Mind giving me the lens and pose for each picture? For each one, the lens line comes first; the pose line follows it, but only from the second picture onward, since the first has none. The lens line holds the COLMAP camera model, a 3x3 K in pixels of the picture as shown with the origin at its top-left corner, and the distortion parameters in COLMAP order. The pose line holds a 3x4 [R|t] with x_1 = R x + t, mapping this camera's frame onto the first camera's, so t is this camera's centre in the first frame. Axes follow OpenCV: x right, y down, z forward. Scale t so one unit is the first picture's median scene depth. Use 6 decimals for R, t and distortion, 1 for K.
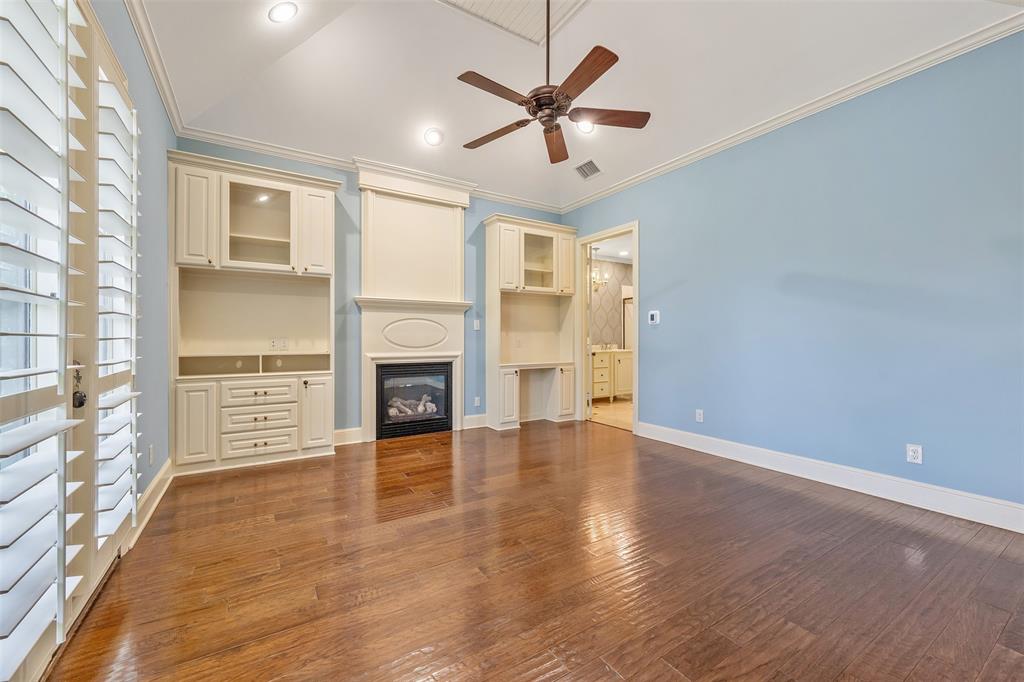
lens RADIAL K [[387.0, 0, 512.8], [0, 387.0, 340.2], [0, 0, 1]] dist [0.000114, 0.000021]
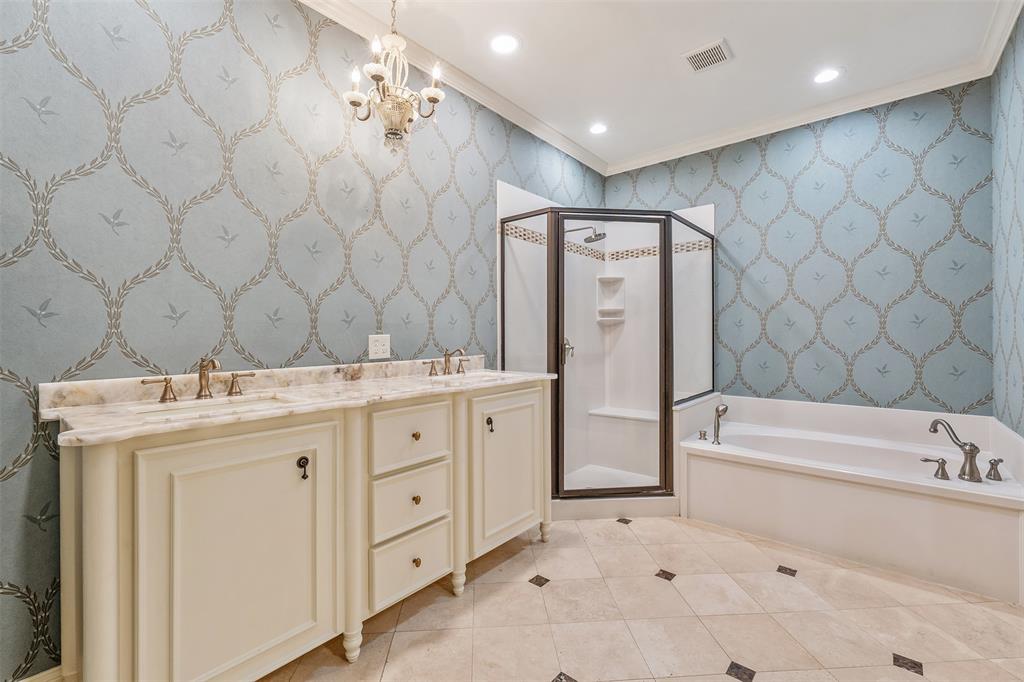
lens RADIAL K [[459.4, 0, 511.1], [0, 459.4, 337.3], [0, 0, 1]] dist [-0.002468, -0.000109]
pose [[0.952239, -0.004626, 0.305318, 0.180629], [0.003632, 0.999986, 0.003824, -0.004767], [-0.305331, -0.002532, 0.952243, 0.650860]]
